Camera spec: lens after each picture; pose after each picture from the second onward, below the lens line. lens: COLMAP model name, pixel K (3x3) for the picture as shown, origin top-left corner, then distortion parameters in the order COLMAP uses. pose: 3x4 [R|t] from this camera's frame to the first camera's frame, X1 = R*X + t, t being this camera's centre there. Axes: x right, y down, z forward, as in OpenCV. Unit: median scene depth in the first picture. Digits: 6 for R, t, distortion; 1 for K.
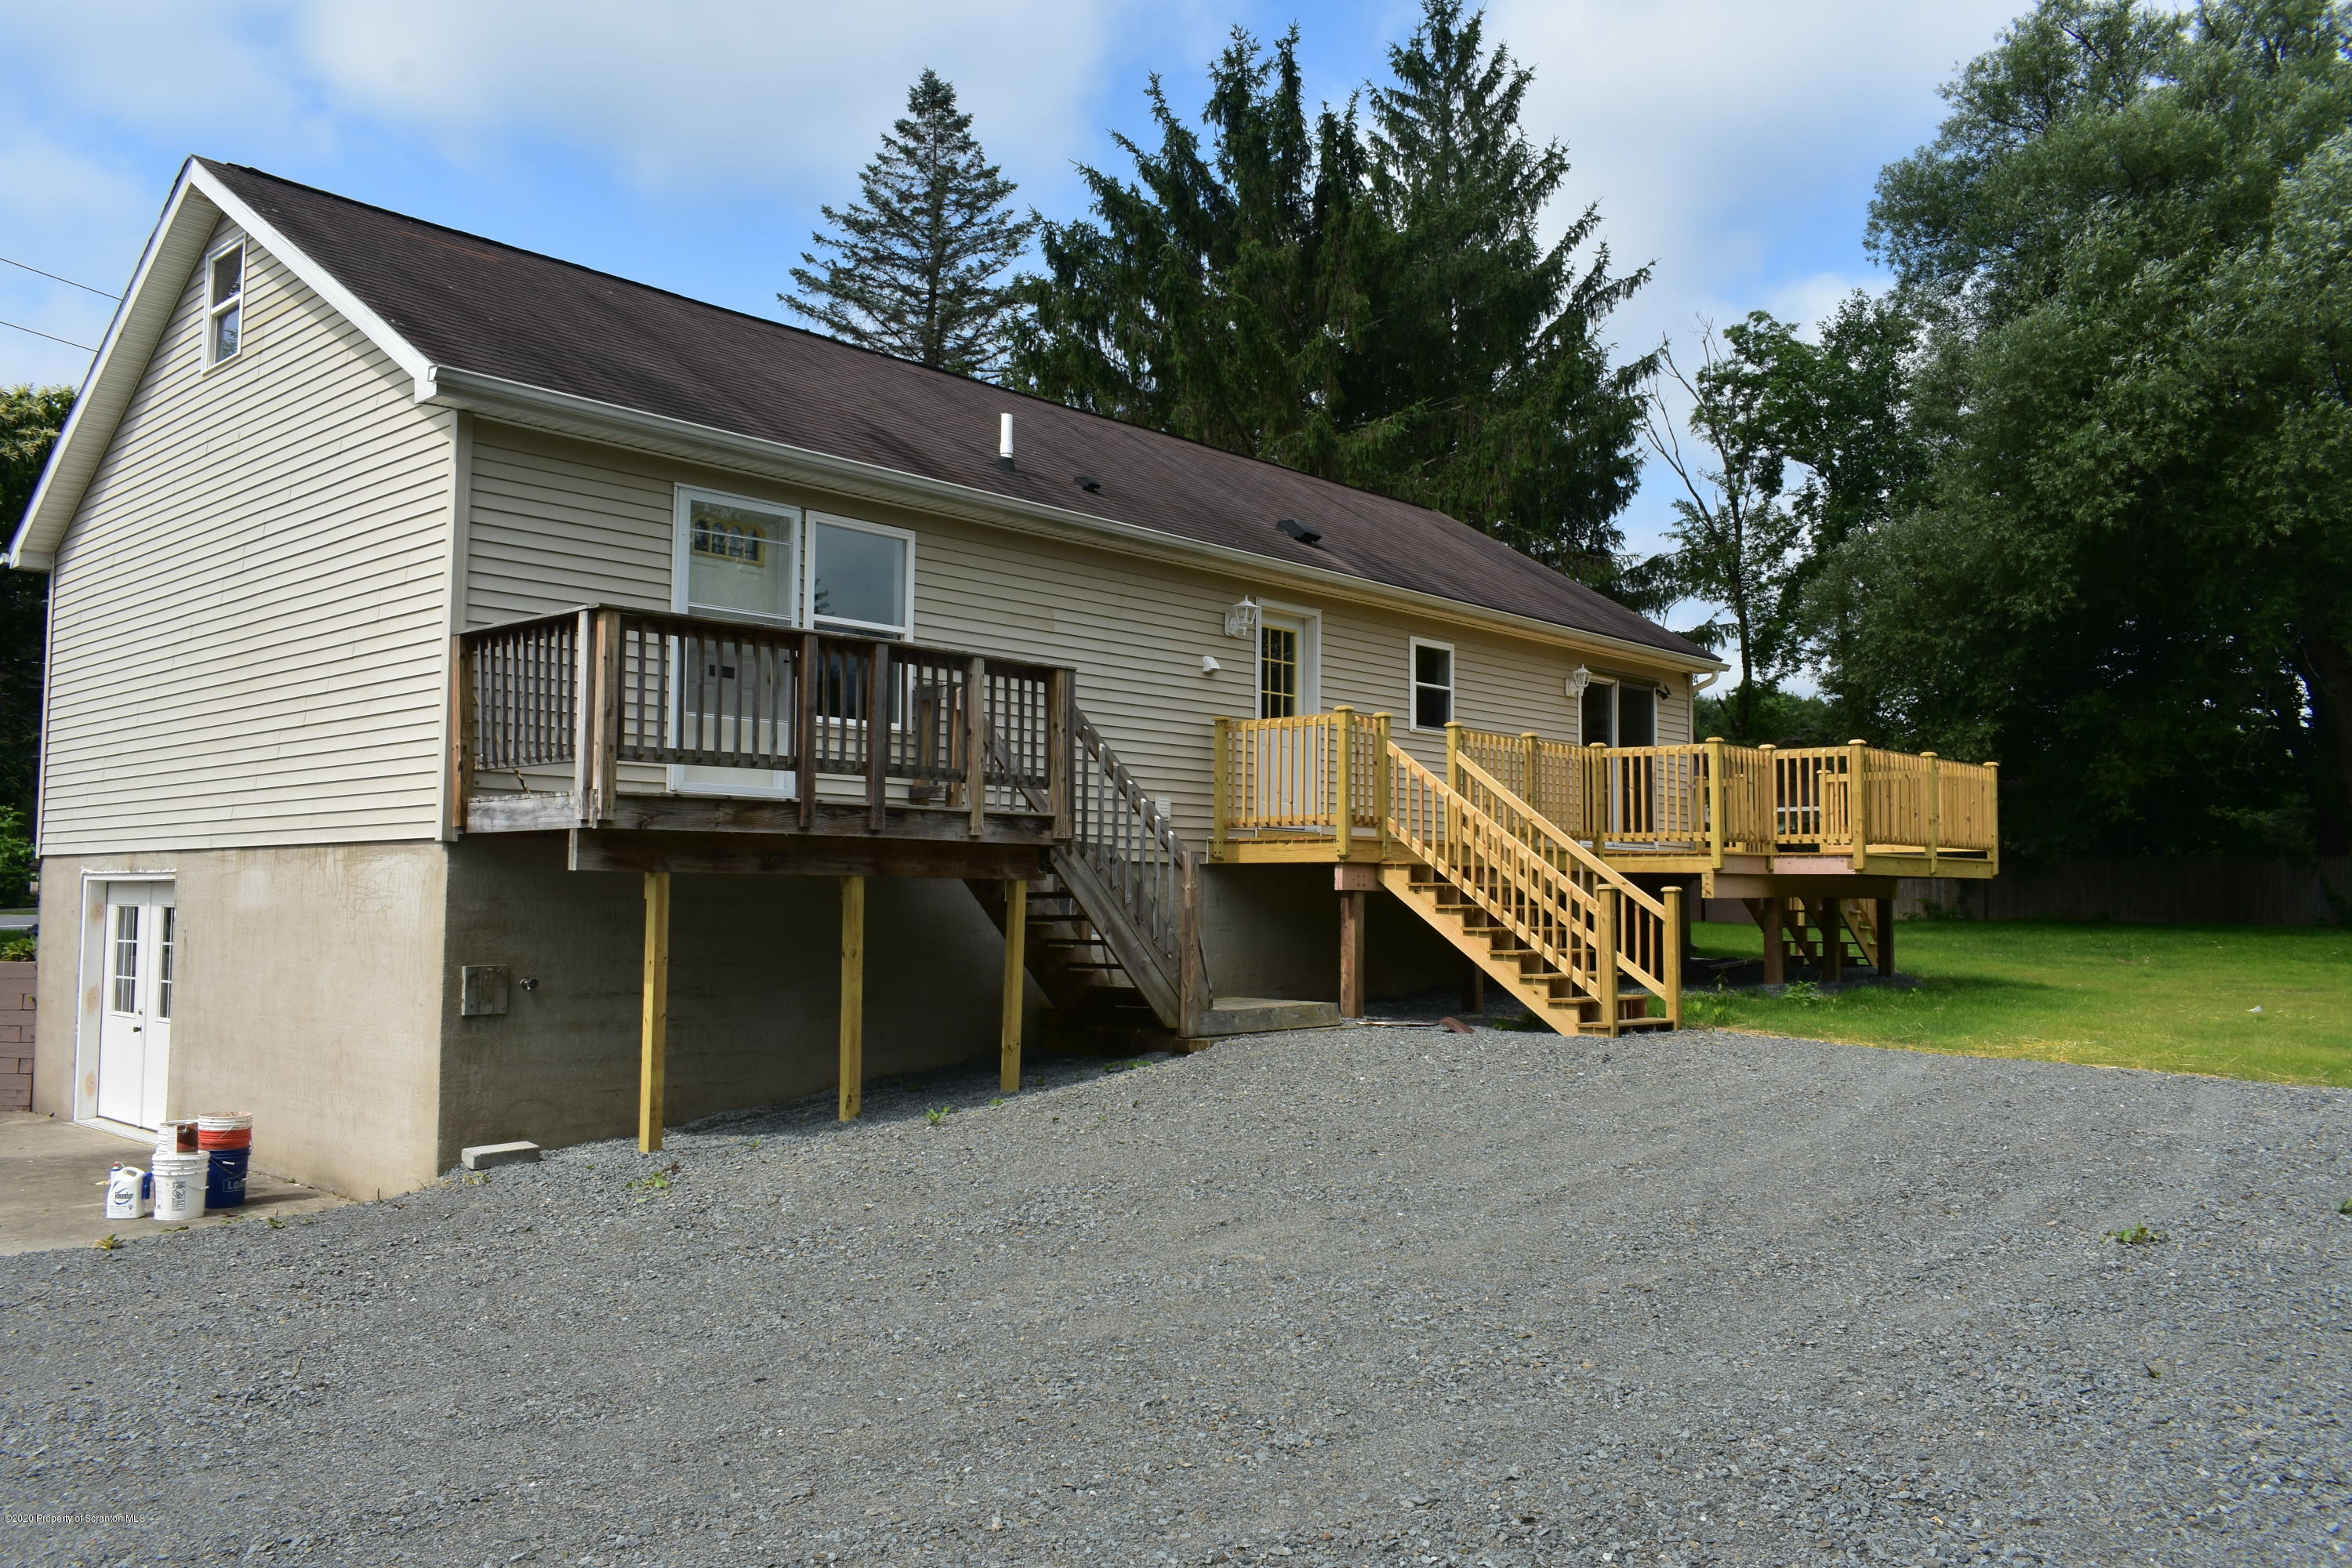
lens RADIAL K [[1812.6, 0, 1169.4], [0, 1812.6, 785.3], [0, 0, 1]] dist [-0.012035, 0.001319]
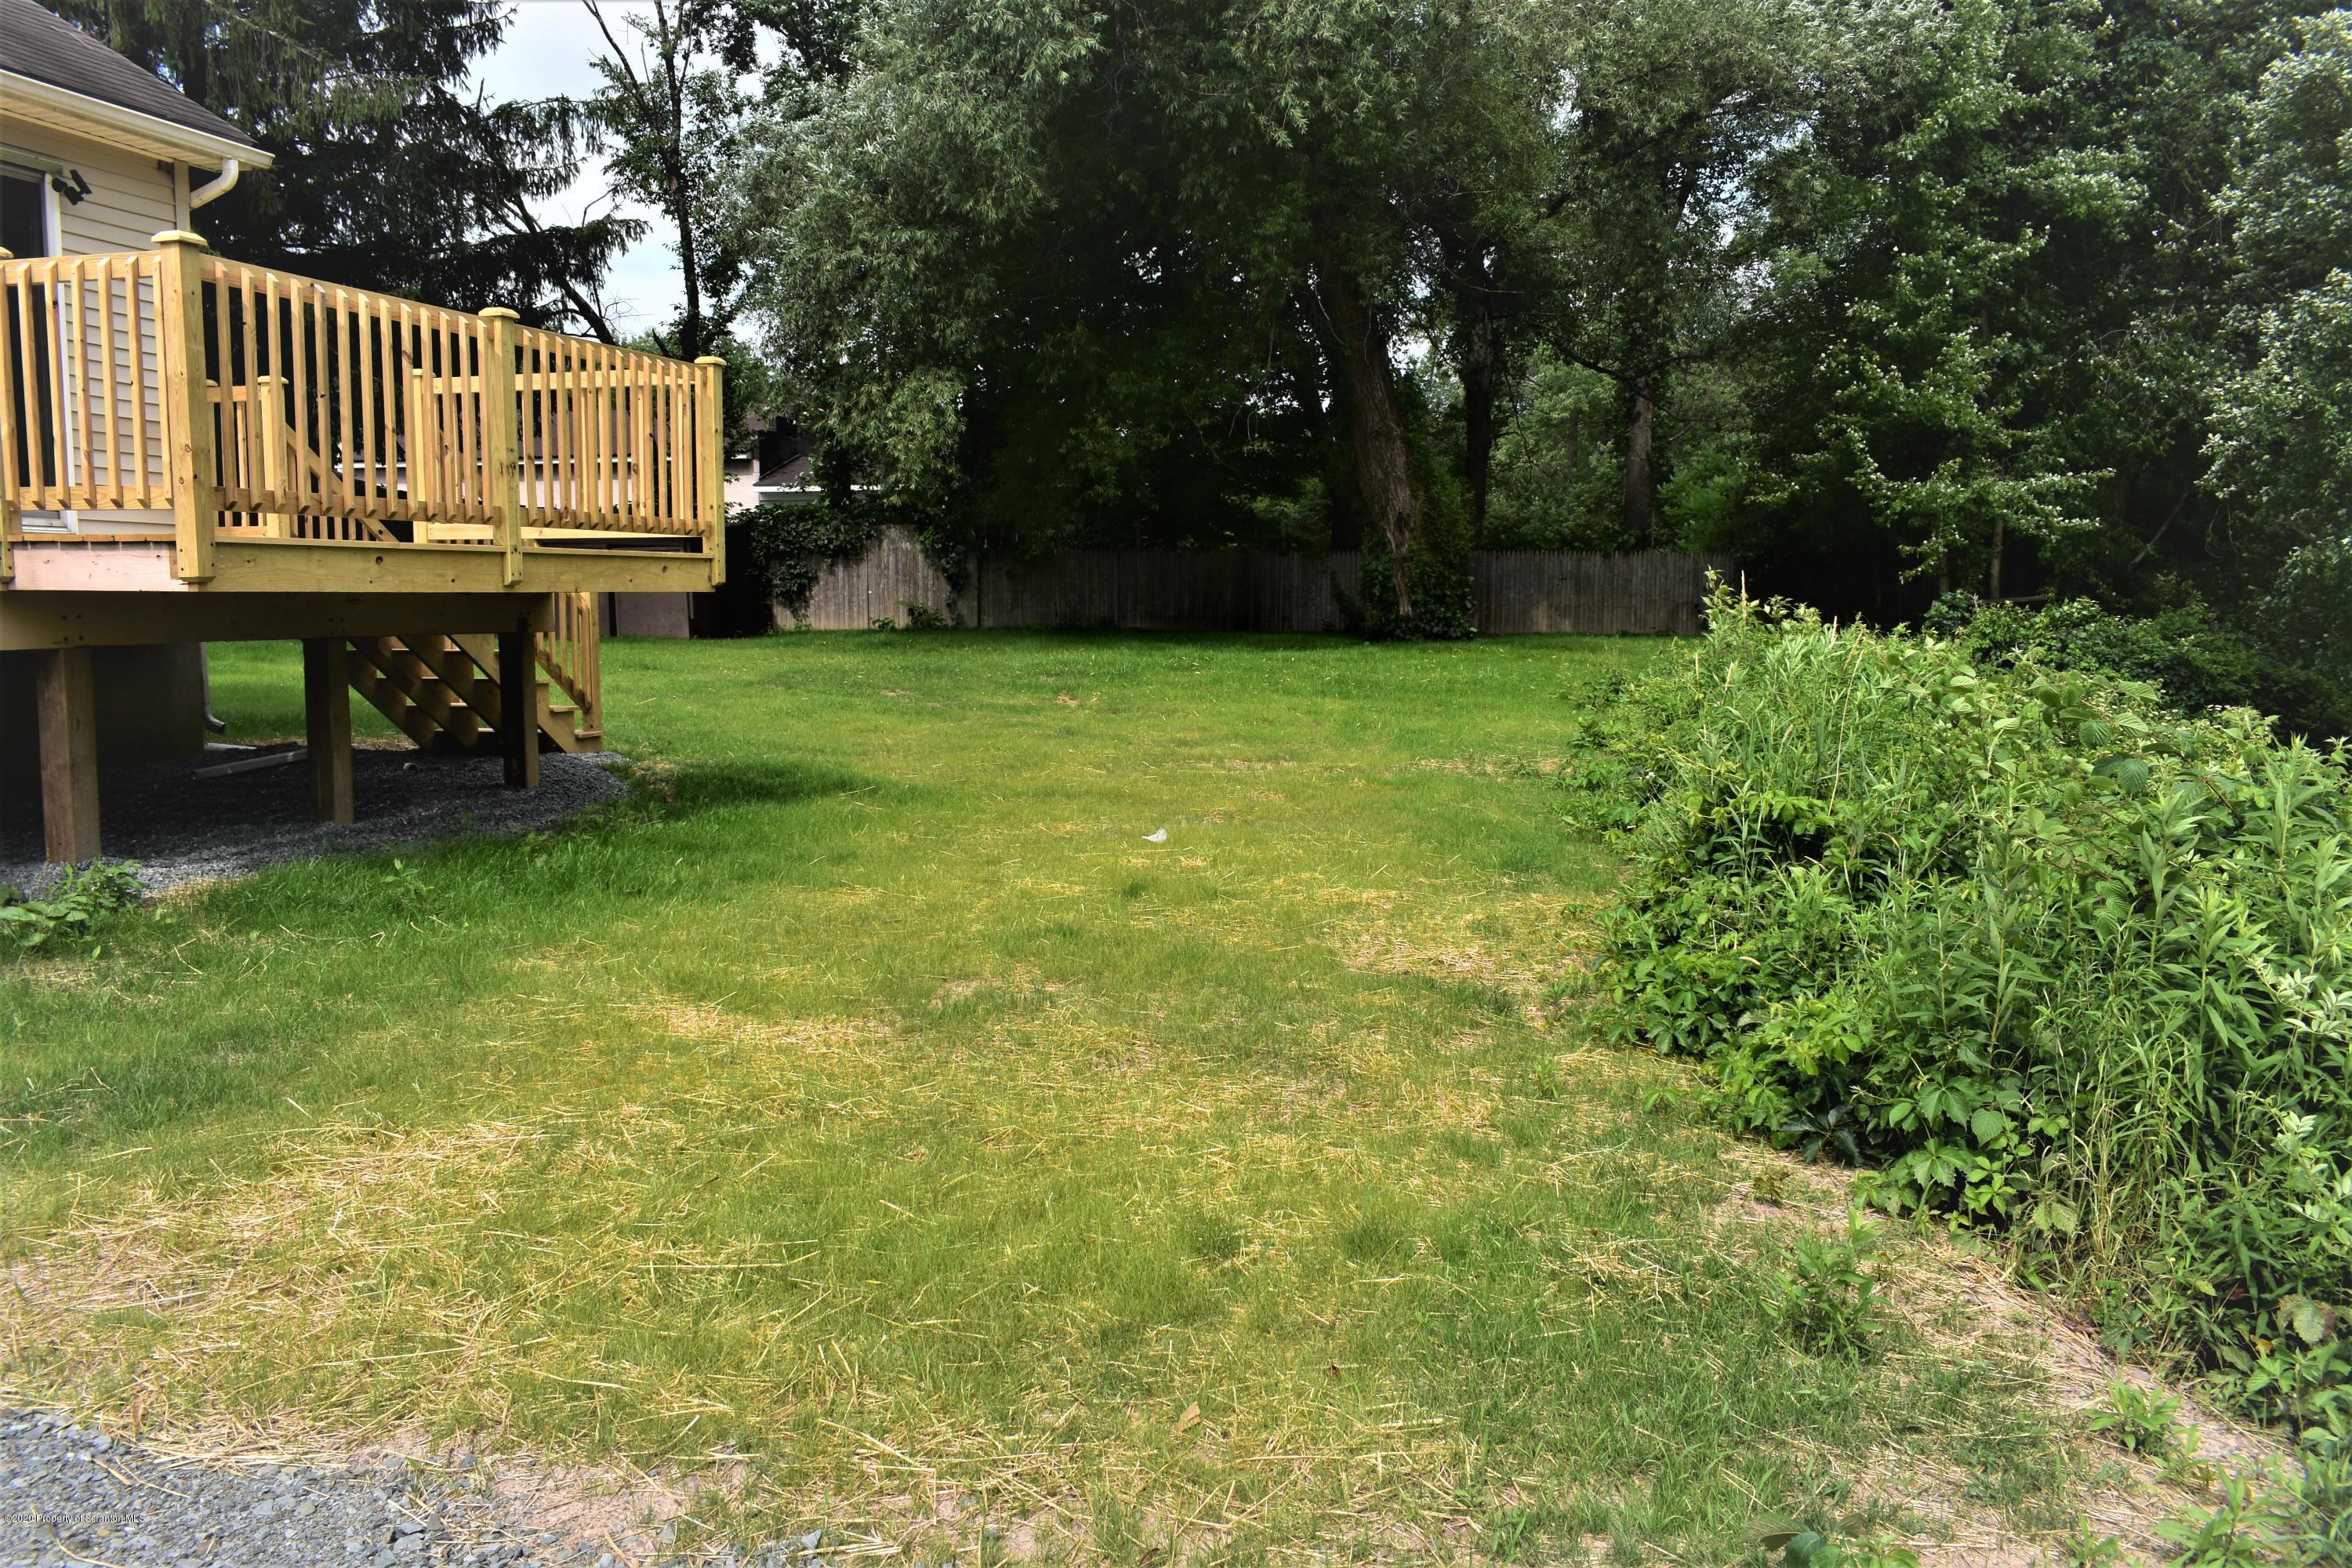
lens RADIAL K [[1812.6, 0, 1177.4], [0, 1812.6, 776.7], [0, 0, 1]] dist [-0.012035, 0.001319]
pose [[0.890928, -0.051989, 0.451159, 0.159934], [-0.022767, 0.987064, 0.158703, 0.009195], [-0.453573, -0.151664, 0.878219, 0.230931]]
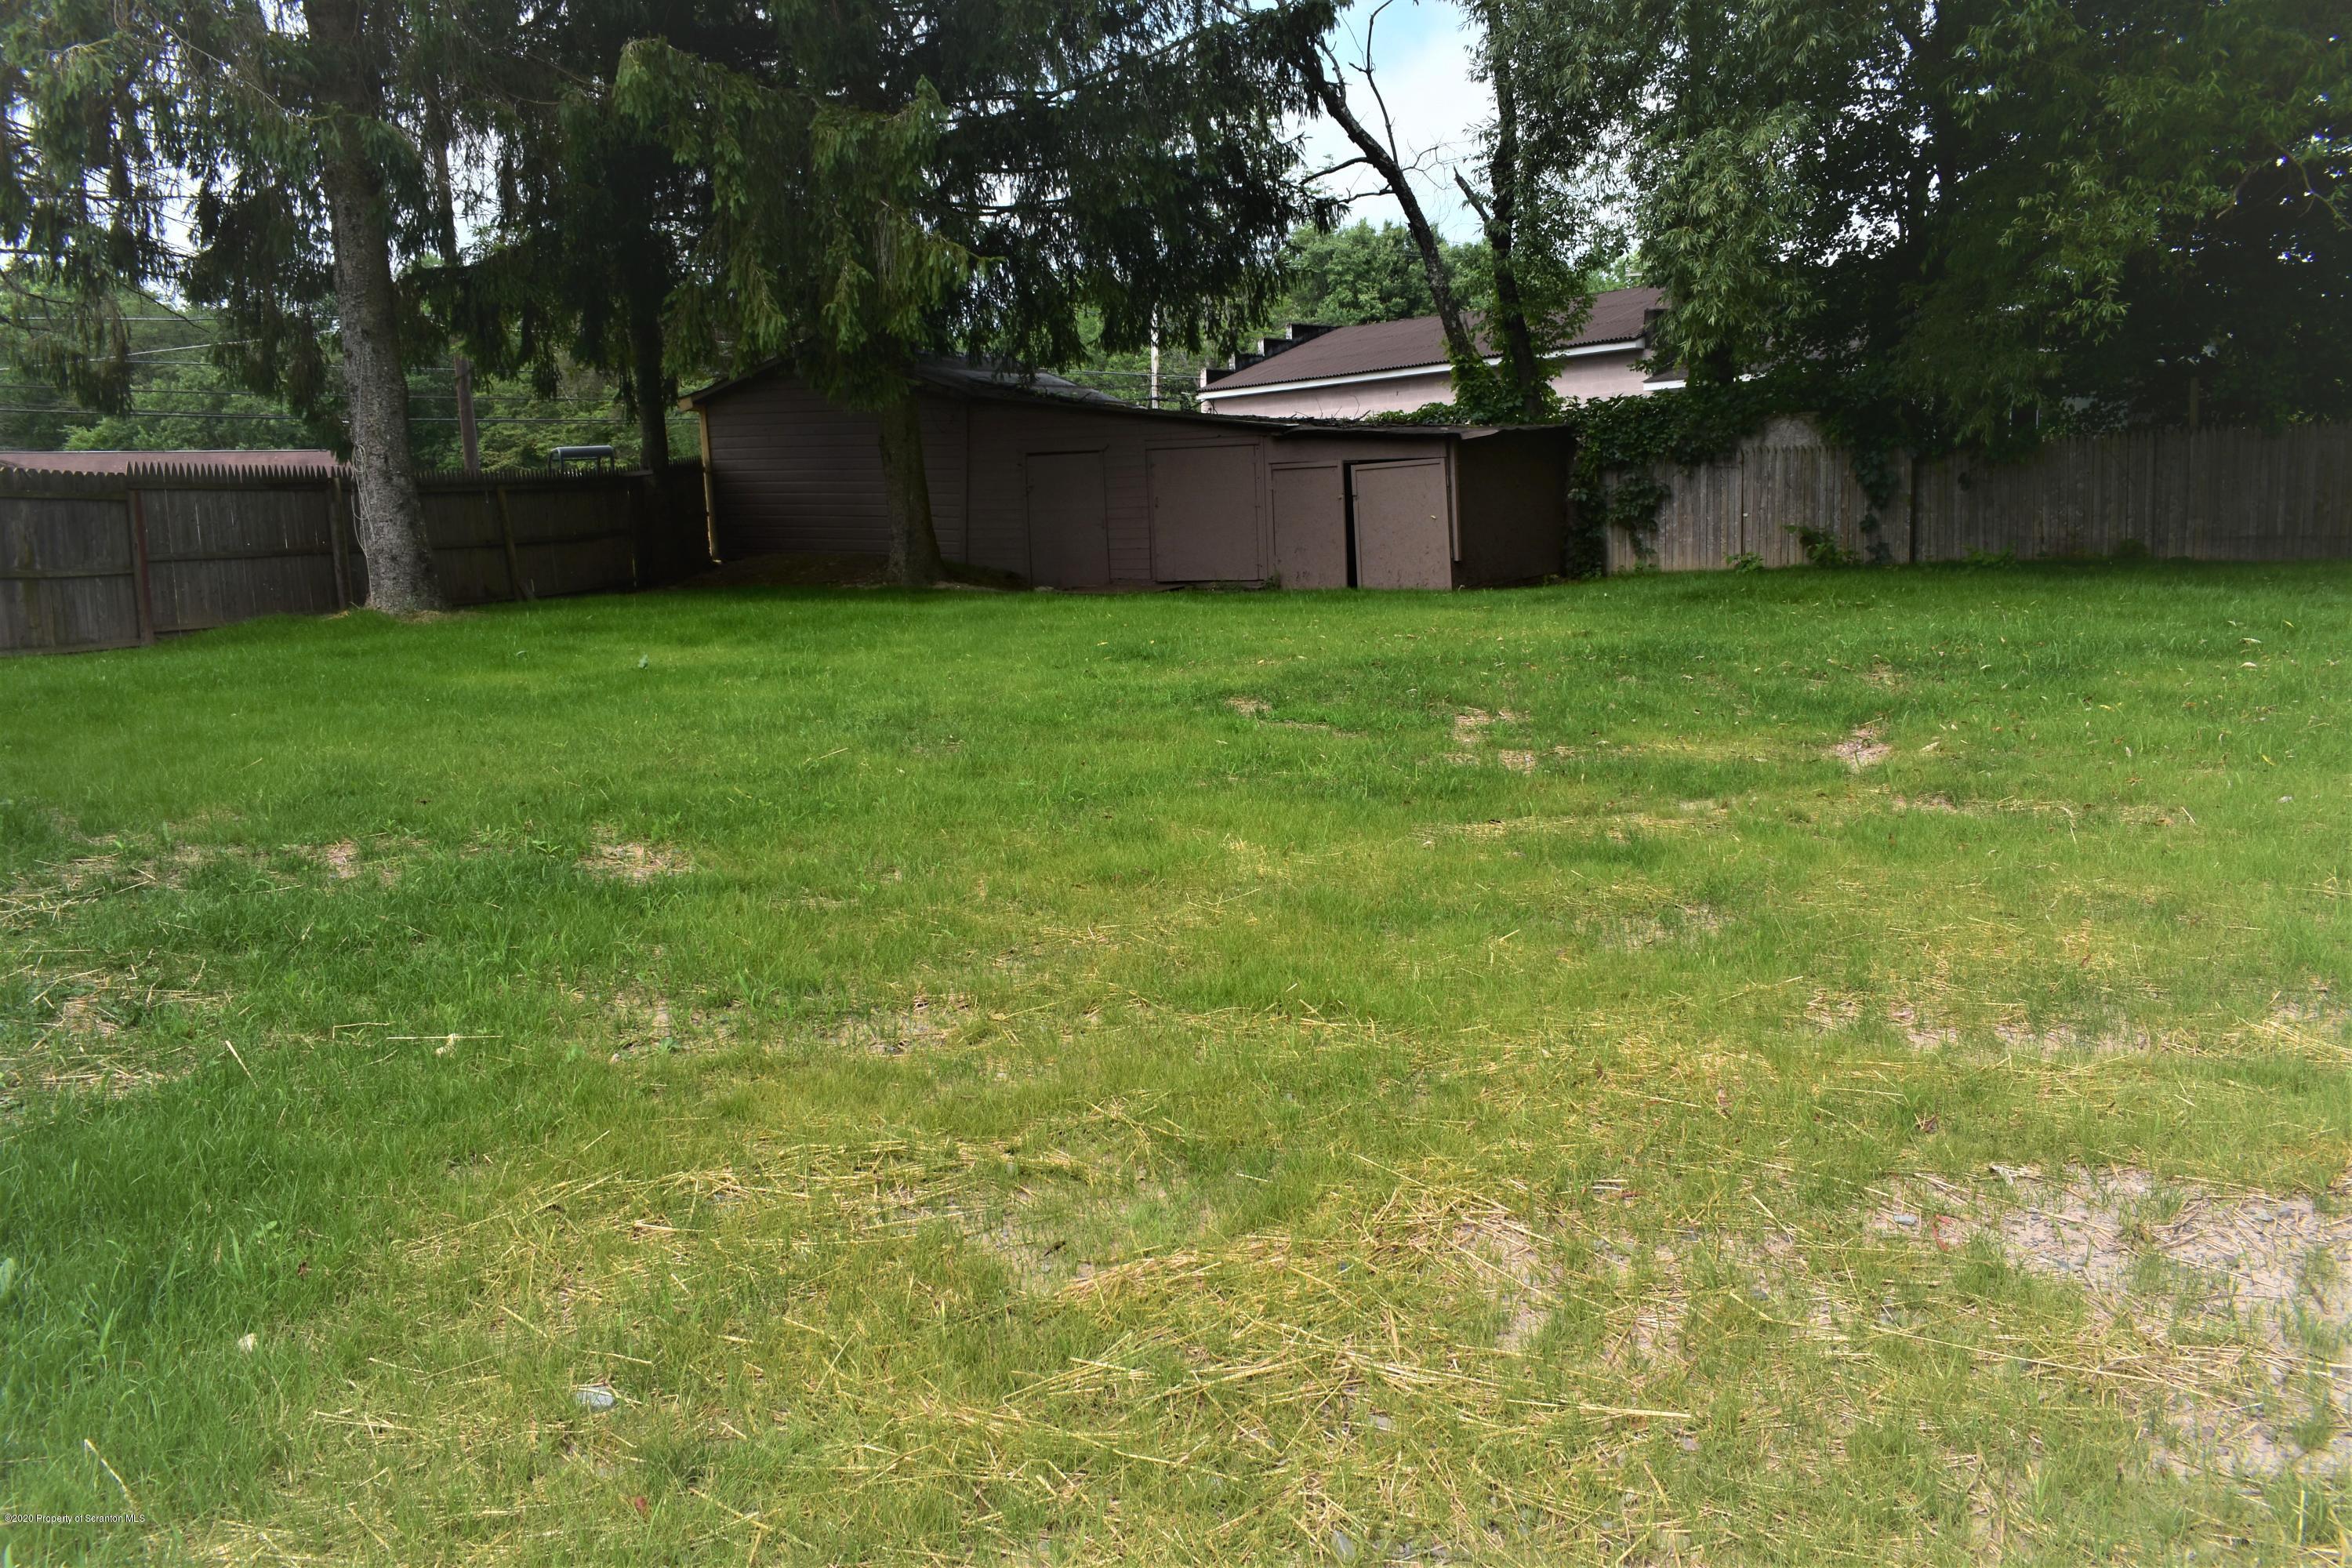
lens RADIAL K [[1812.6, 0, 1168.6], [0, 1812.6, 774.5], [0, 0, 1]] dist [-0.012035, 0.001319]
pose [[0.993993, -0.033518, -0.104184, 0.286982], [0.052641, 0.981020, 0.186627, 0.025376], [0.095951, -0.190990, 0.976891, 0.446205]]
